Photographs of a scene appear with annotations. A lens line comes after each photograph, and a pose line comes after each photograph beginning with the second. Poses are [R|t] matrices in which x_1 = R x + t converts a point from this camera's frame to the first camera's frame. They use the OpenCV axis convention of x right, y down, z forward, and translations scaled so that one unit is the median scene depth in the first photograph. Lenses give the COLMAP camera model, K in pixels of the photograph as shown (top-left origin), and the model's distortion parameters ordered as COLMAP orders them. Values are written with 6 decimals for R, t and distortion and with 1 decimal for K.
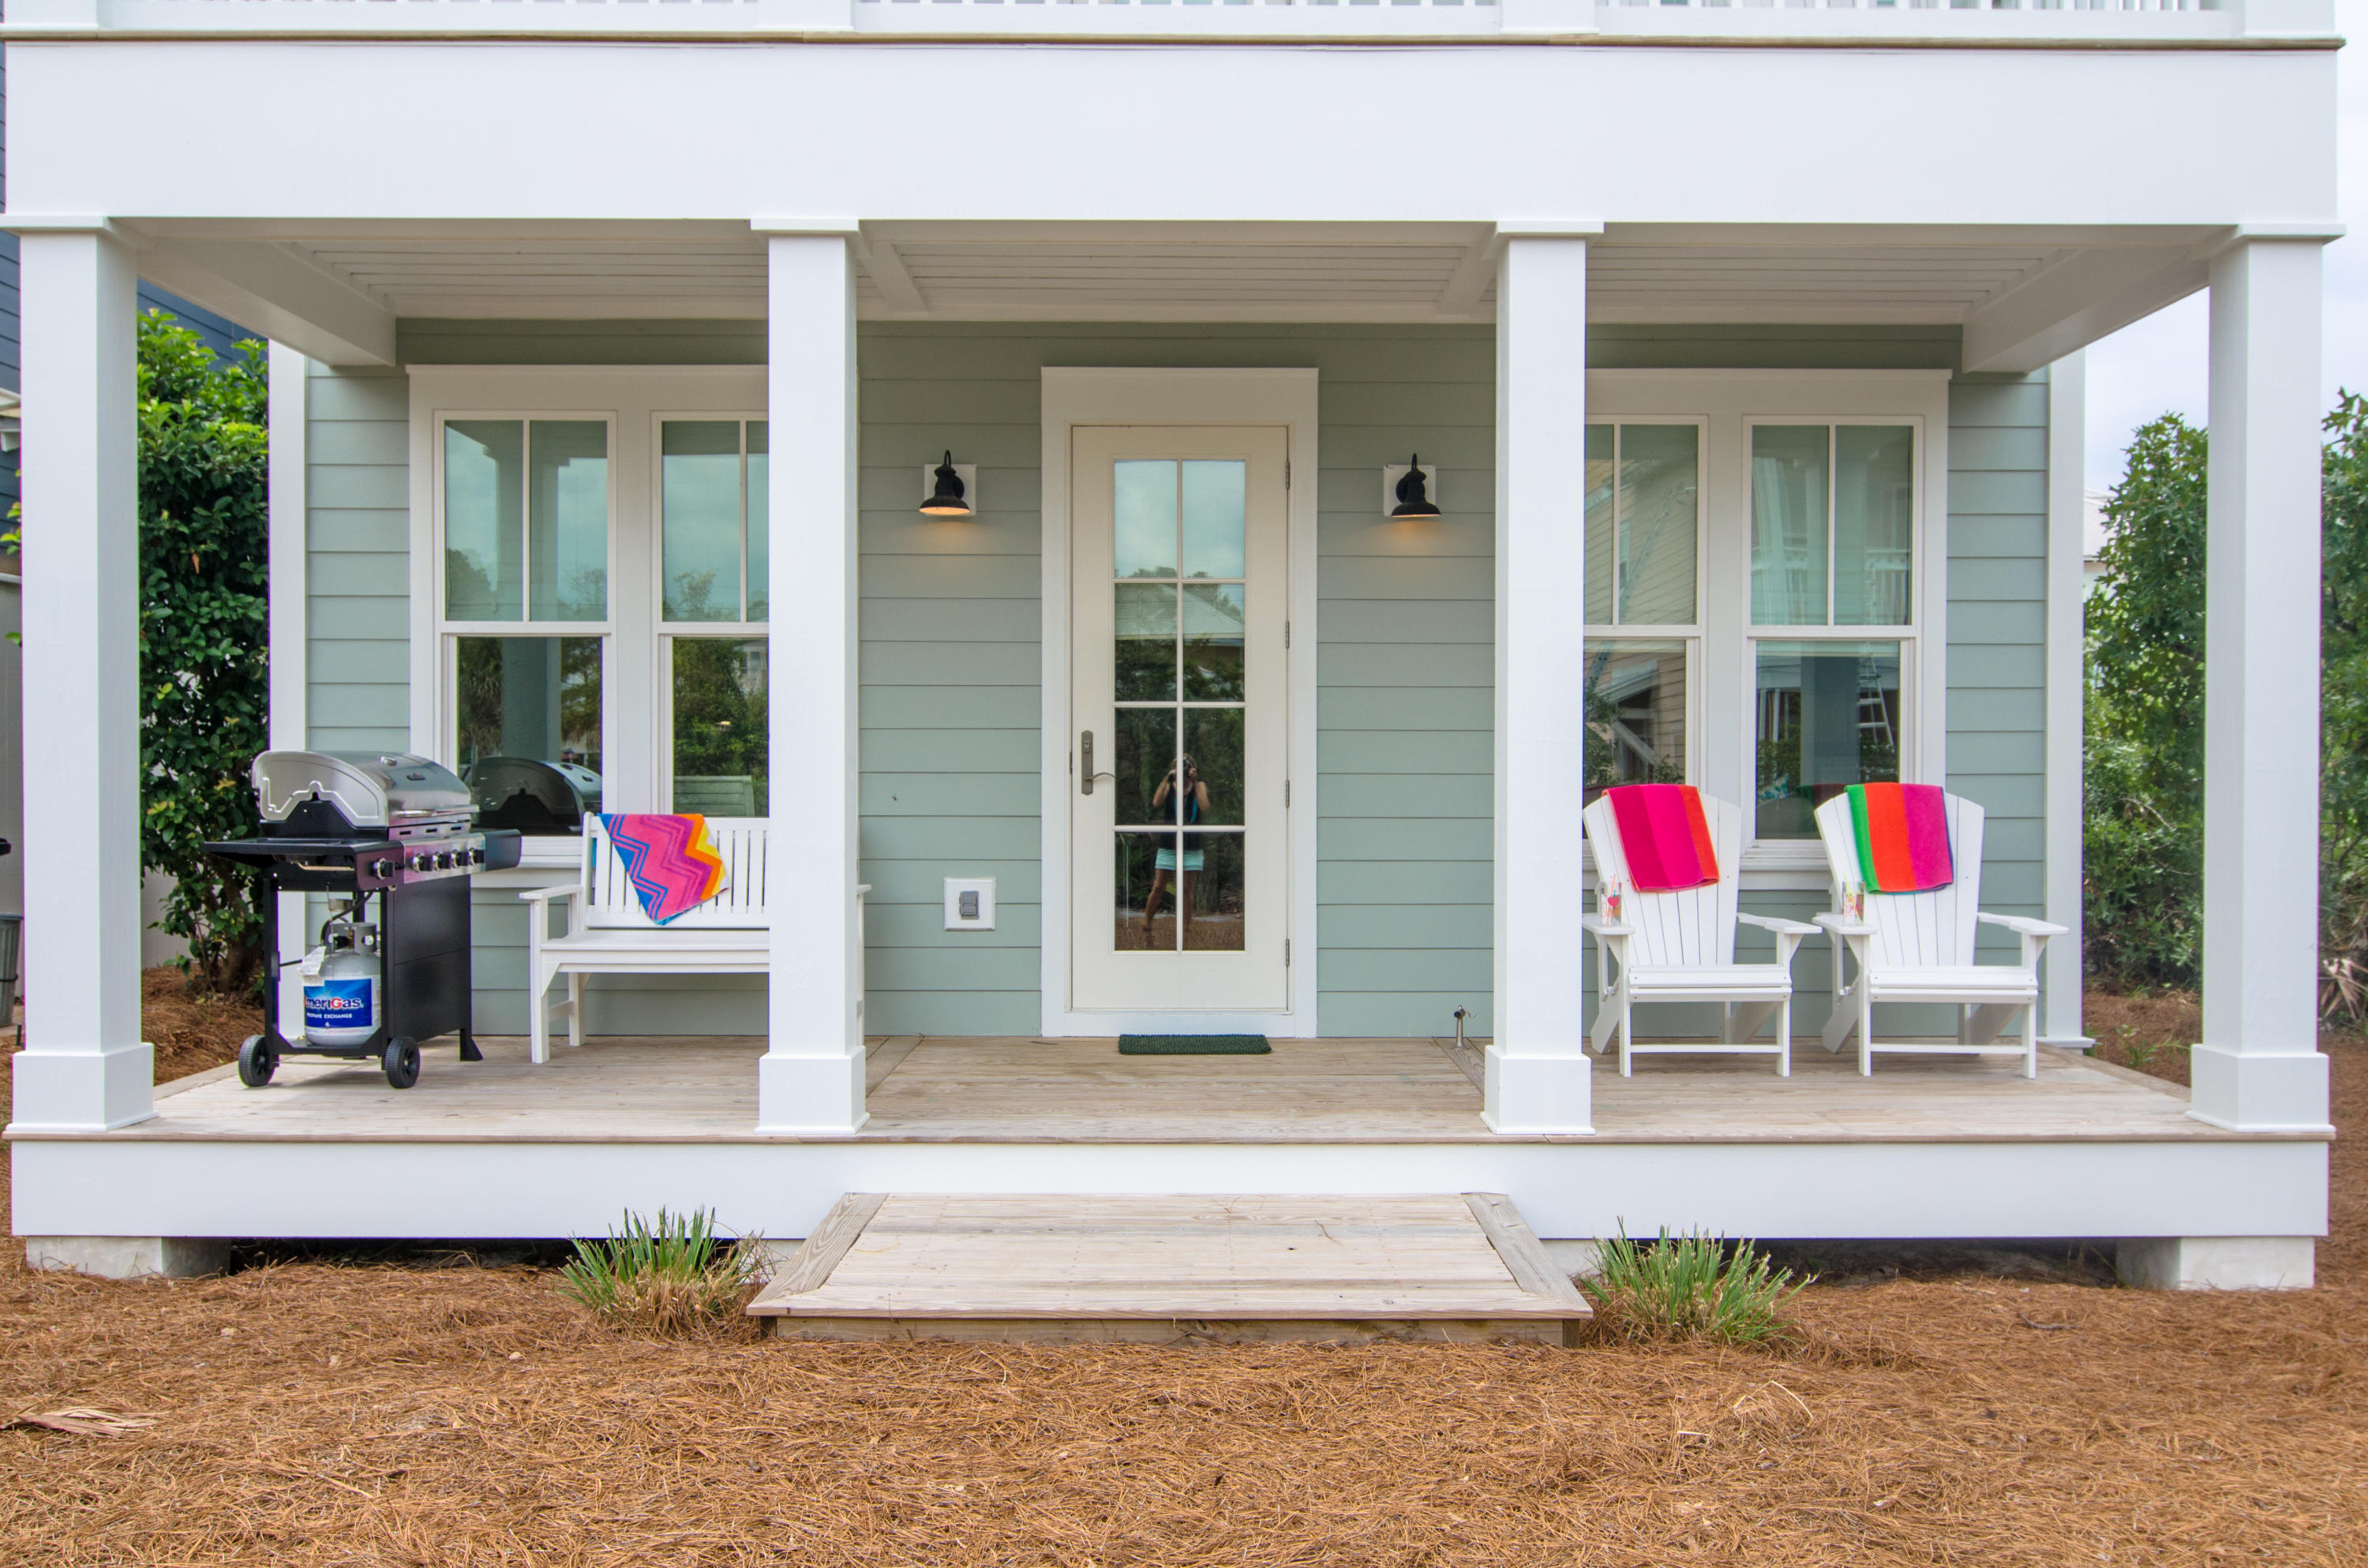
lens RADIAL K [[1901.3, 0, 1180.0], [0, 1901.3, 785.7], [0, 0, 1]] dist [0.000094, -0.003958]
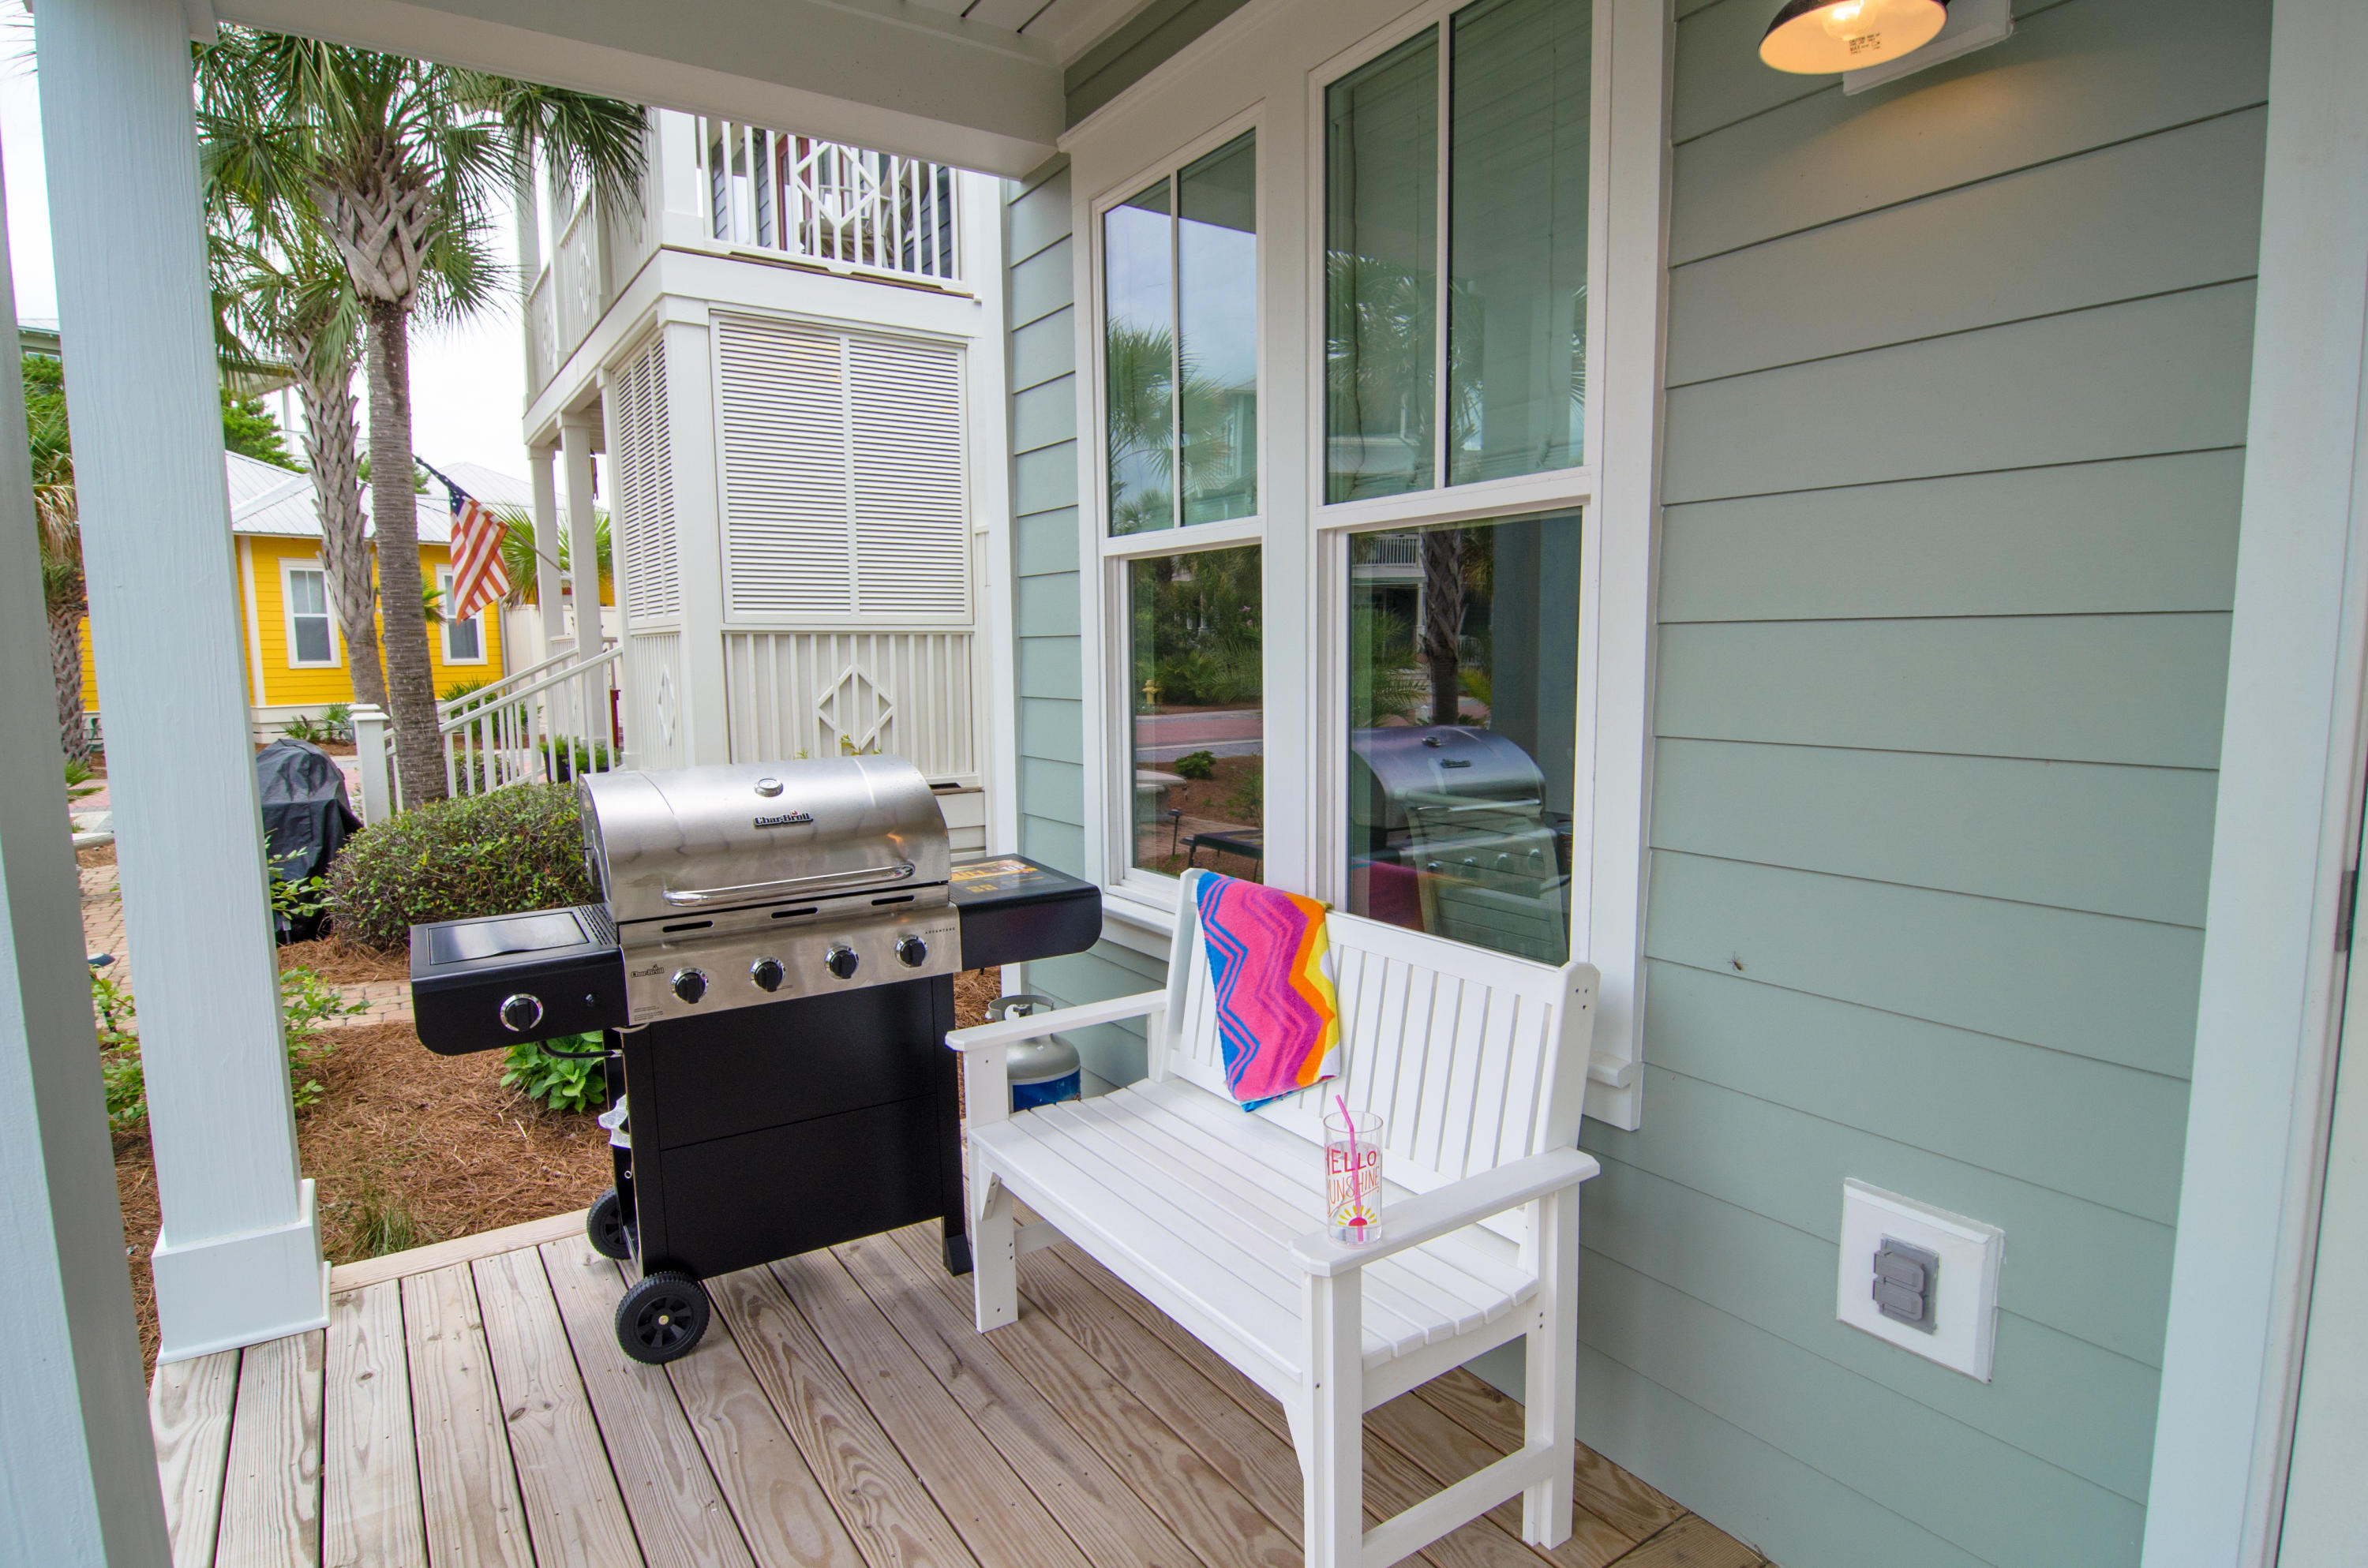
lens RADIAL K [[1267.7, 0, 1182.0], [0, 1267.7, 793.9], [0, 0, 1]] dist [-0.005328, -0.011059]
pose [[0.557363, 0.088846, -0.825501, -0.006933], [0.013169, 0.993187, 0.115785, -0.051604], [0.830164, -0.075405, 0.552396, 0.806502]]
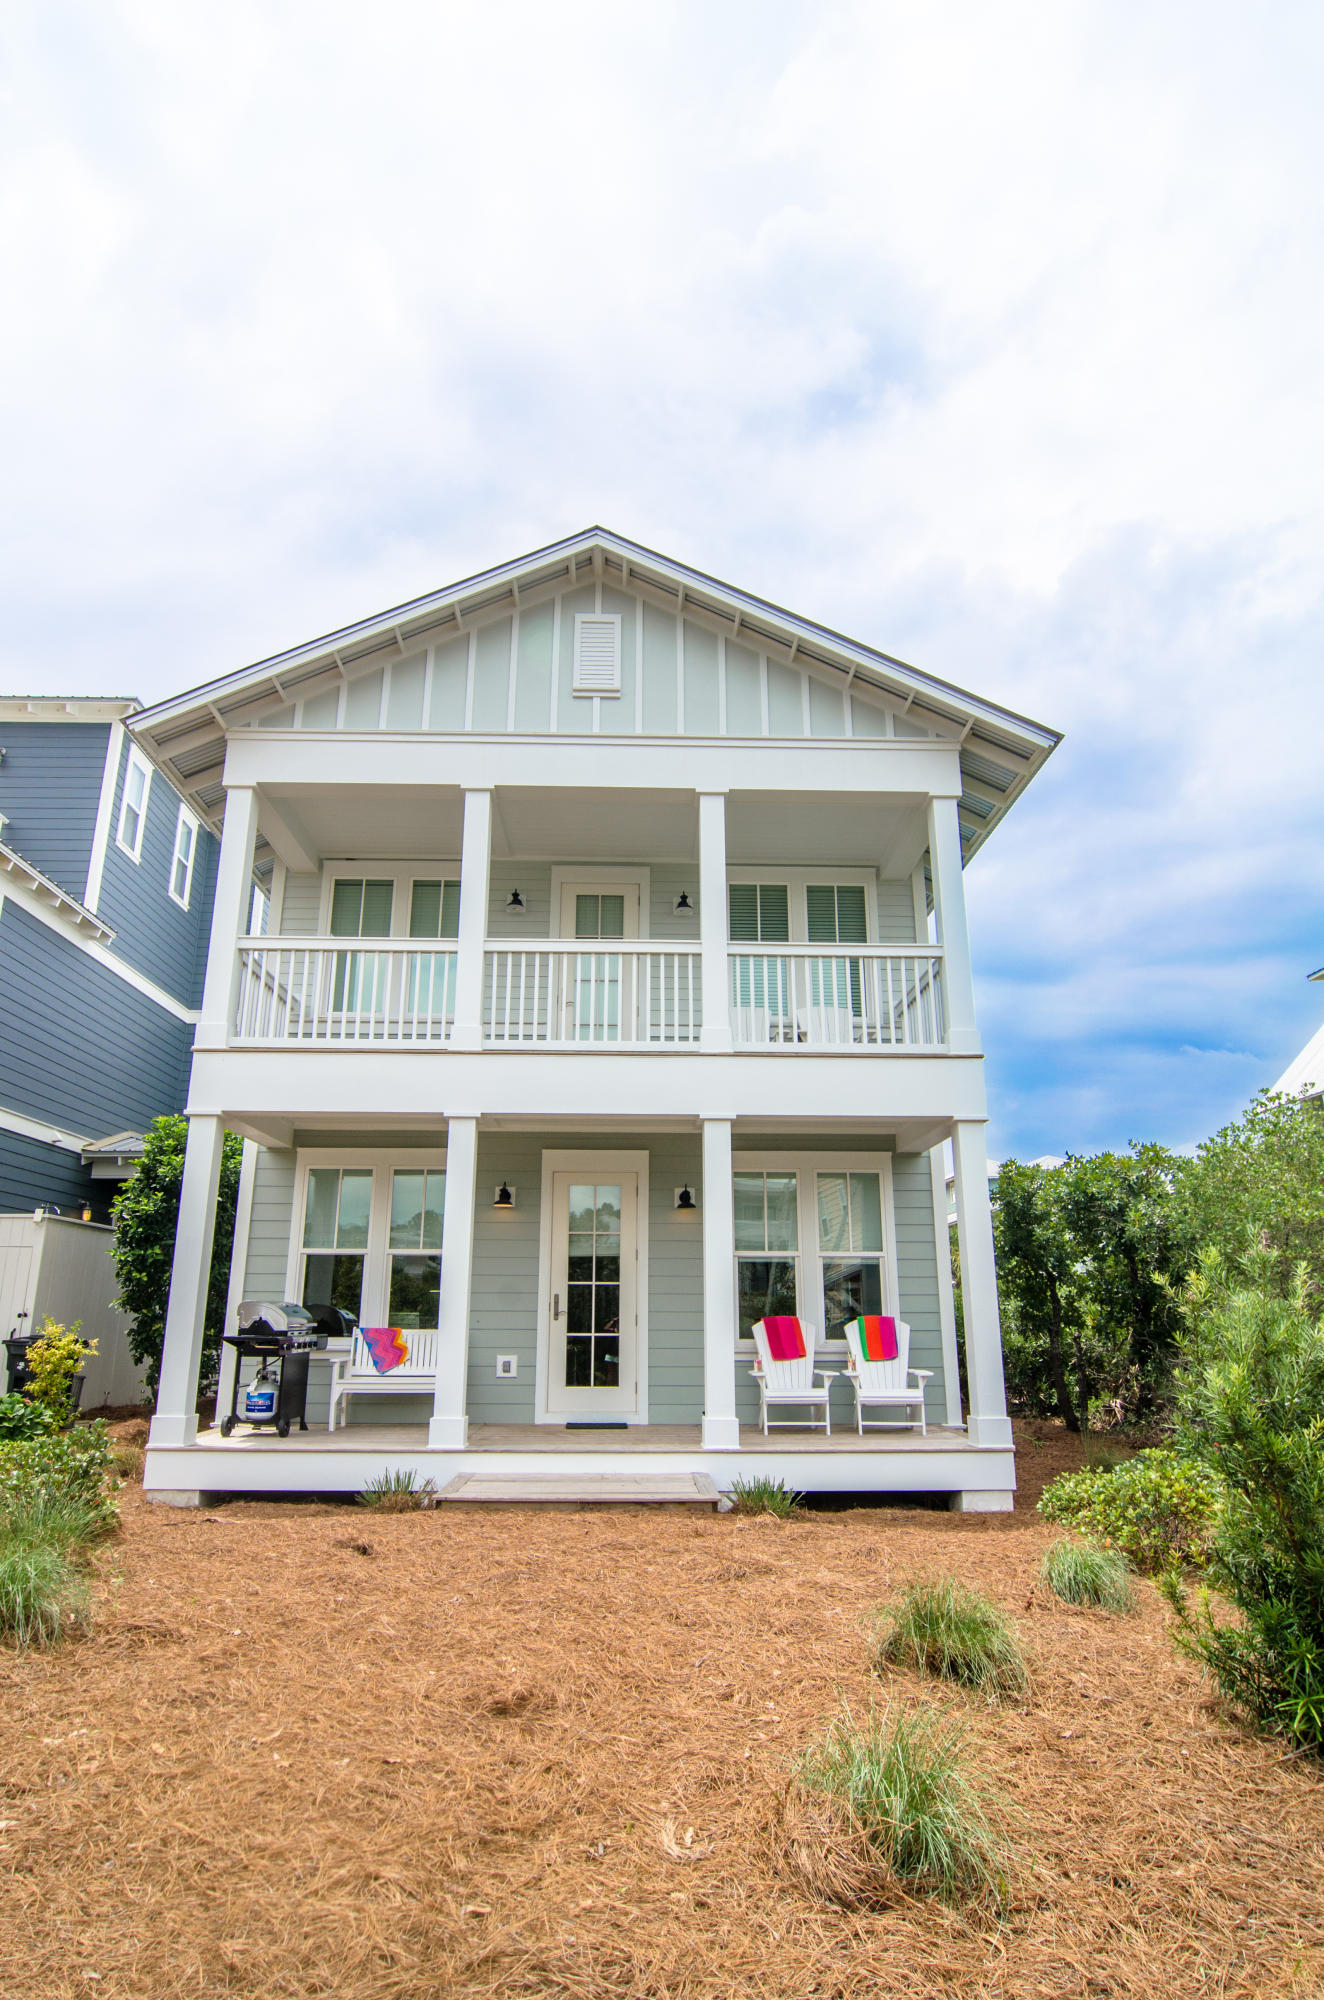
lens RADIAL K [[1070.8, 0, 647.7], [0, 1070.8, 1019.8], [0, 0, 1]] dist [-0.005328, -0.011059]
pose [[0.999601, 0.008954, 0.026796, 0.031481], [-0.001201, 0.961057, -0.276347, 0.014072], [-0.028227, 0.276205, 0.960684, -0.474030]]
